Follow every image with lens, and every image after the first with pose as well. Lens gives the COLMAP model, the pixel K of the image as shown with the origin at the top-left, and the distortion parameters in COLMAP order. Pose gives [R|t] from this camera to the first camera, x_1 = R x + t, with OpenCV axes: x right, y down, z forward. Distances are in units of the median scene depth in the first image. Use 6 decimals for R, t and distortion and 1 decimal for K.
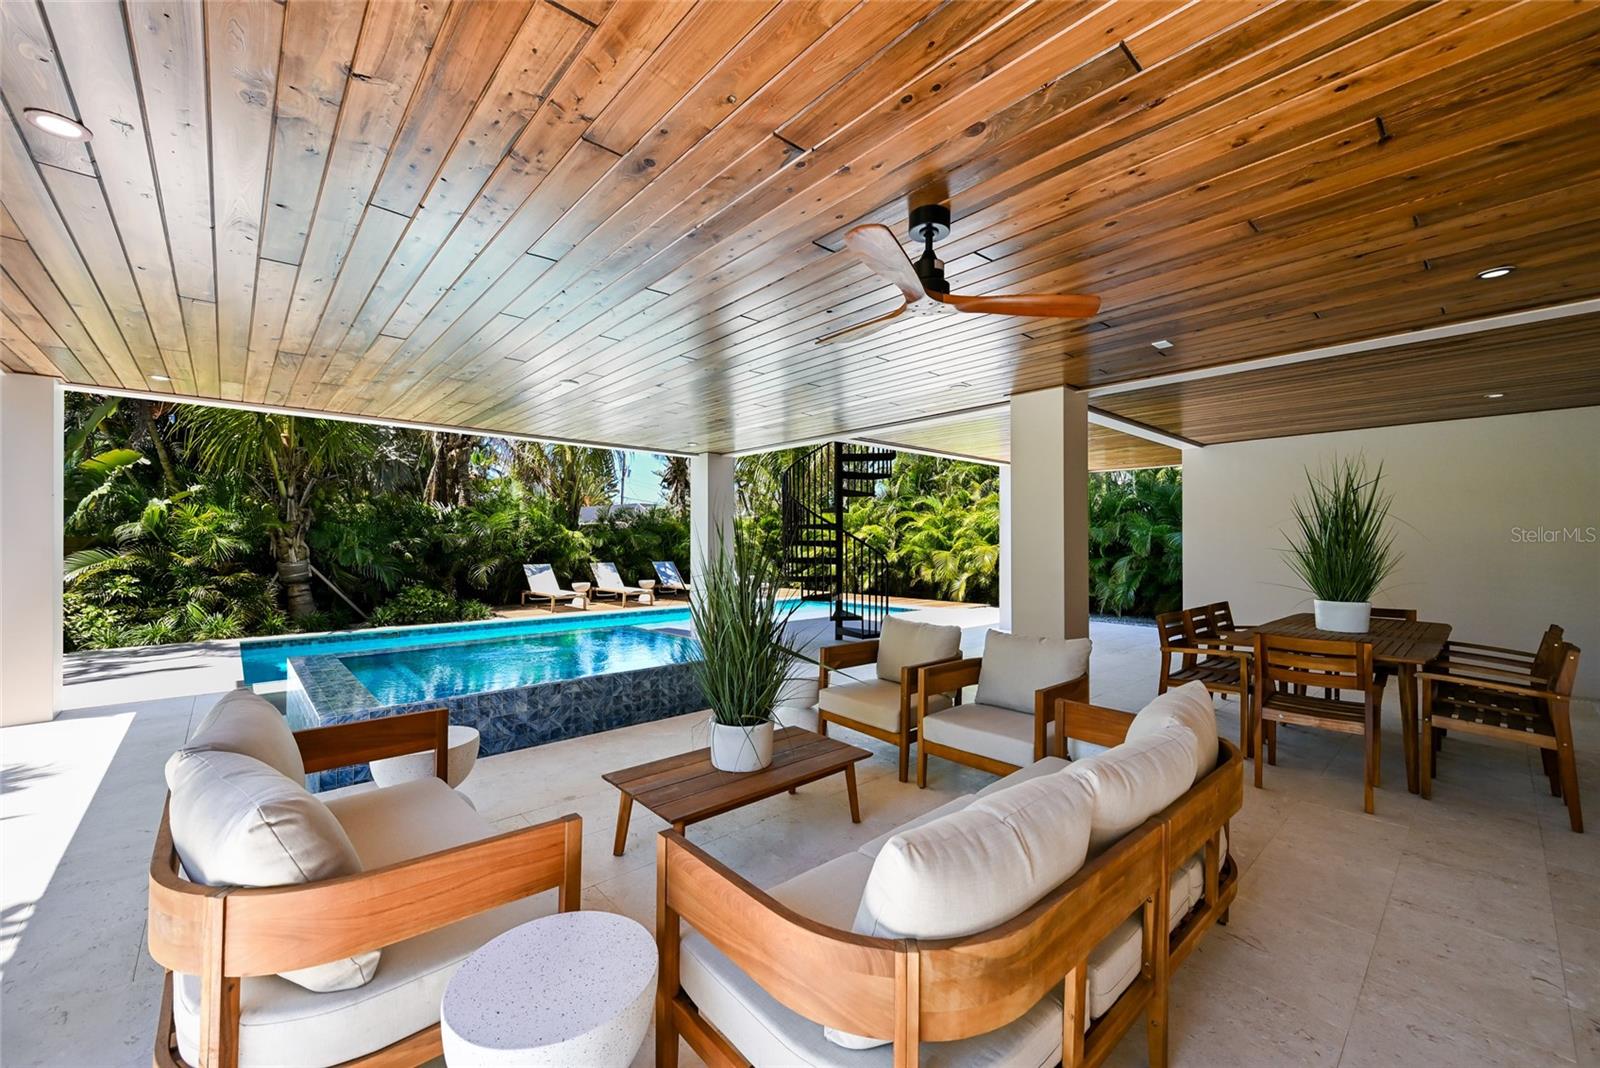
lens RADIAL K [[626.6, 0, 799.5], [0, 626.6, 537.3], [0, 0, 1]] dist [0.003968, 0.000279]
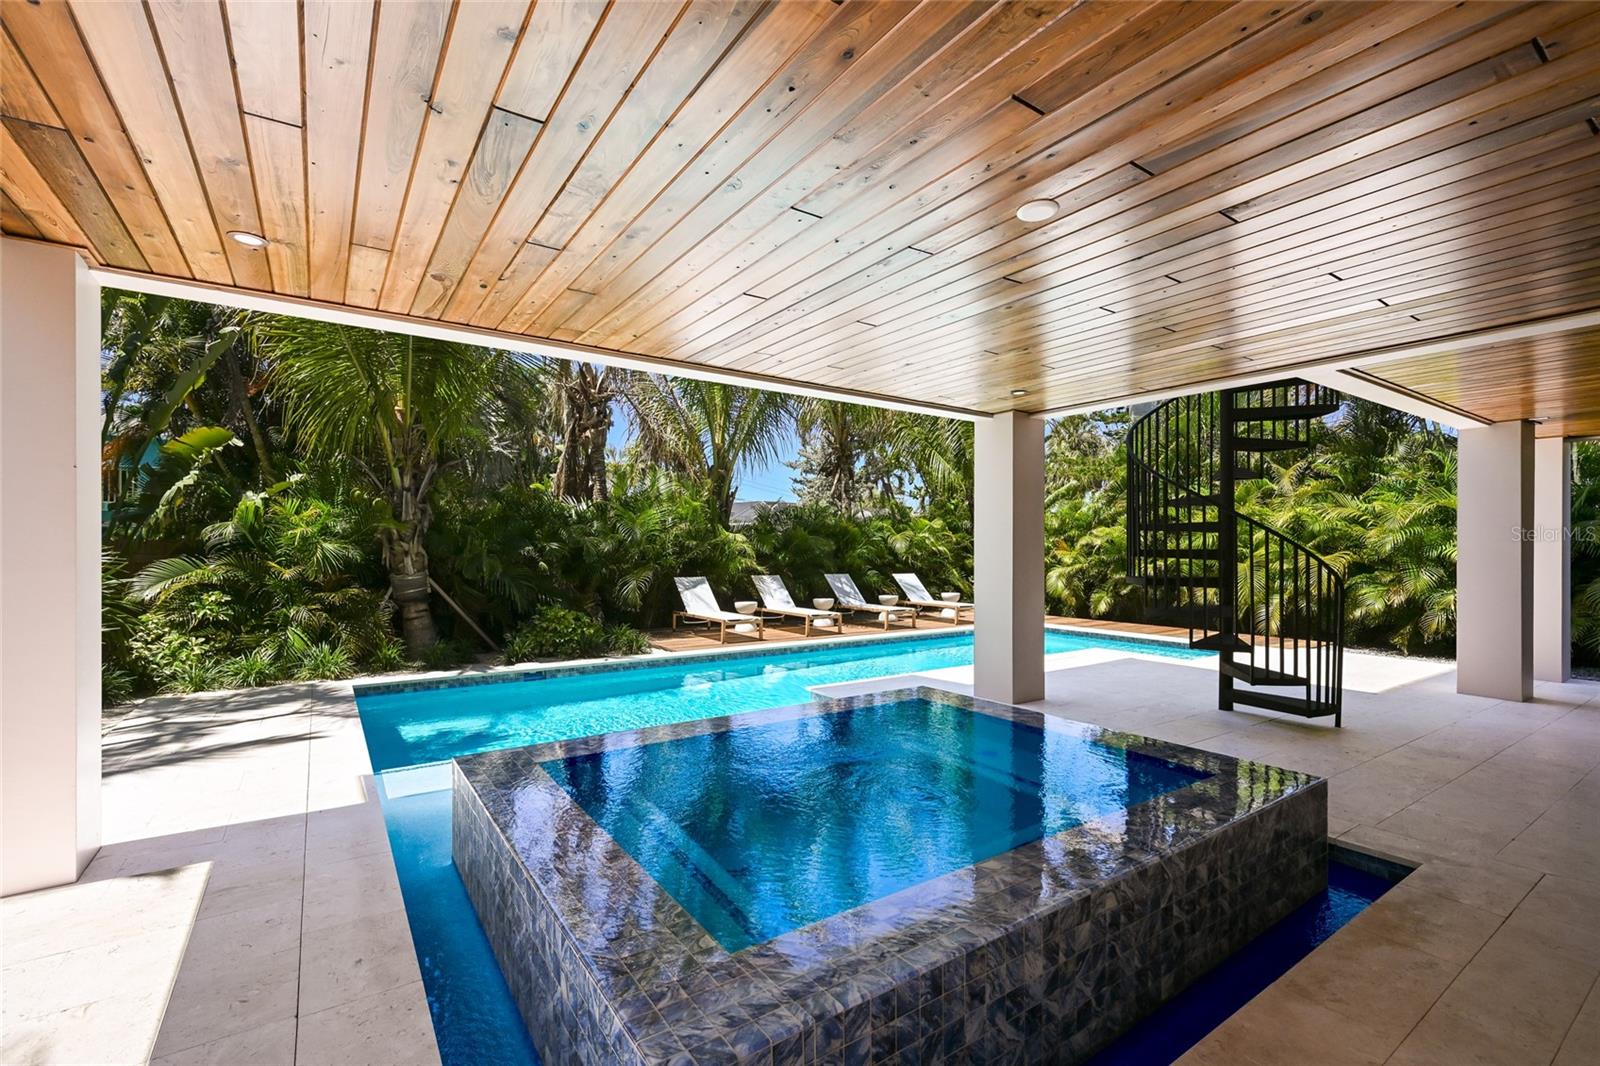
lens RADIAL K [[696.2, 0, 799.8], [0, 696.2, 547.5], [0, 0, 1]] dist [0.006588, 0.000059]
pose [[0.991062, 0.003473, -0.133354, -0.236693], [-0.002298, 0.999957, 0.008965, -0.001726], [0.133379, -0.008579, 0.991028, 0.236252]]
